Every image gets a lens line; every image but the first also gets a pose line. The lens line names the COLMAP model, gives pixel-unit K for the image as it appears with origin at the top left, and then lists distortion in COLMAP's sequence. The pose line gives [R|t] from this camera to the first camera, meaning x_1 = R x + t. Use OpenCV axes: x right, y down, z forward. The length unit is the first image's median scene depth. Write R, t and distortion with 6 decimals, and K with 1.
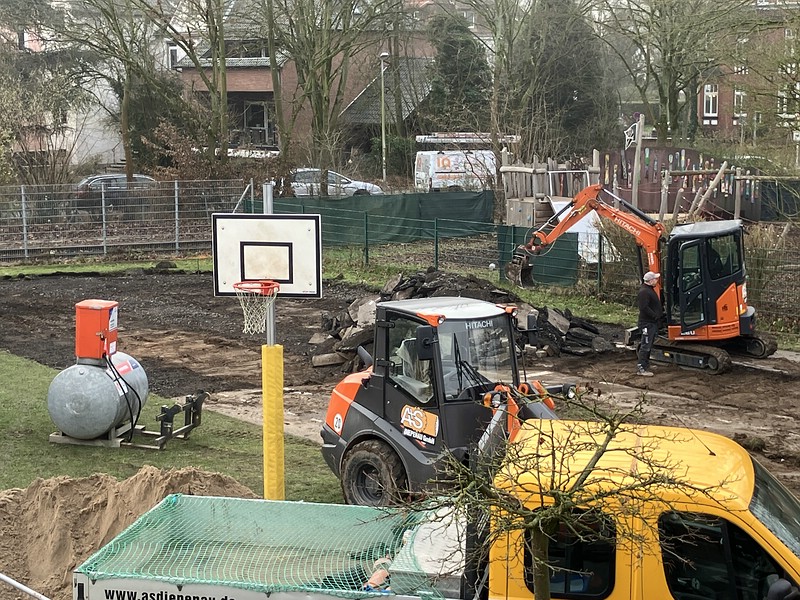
lens RADIAL K [[1573.0, 0, 400.0], [0, 1573.0, 300.0], [0, 0, 1]] dist [0.233659, -0.073811]
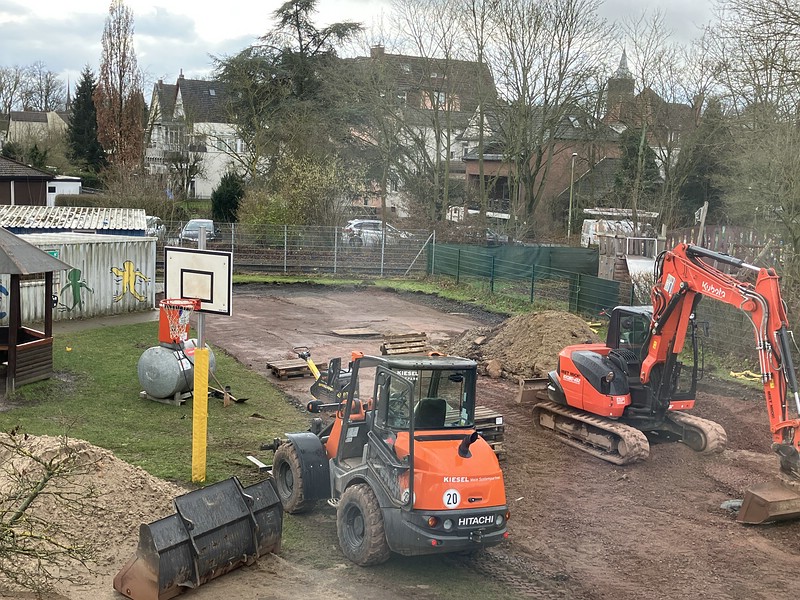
lens RADIAL K [[969.0, 0, 400.0], [0, 969.0, 300.0], [0, 0, 1]] dist [0.001628, 0.008762]
pose [[0.961665, 0.082459, -0.261536, 0.130156], [-0.083901, 0.996458, 0.005668, -0.013542], [0.261077, 0.016493, 0.965177, 0.111659]]
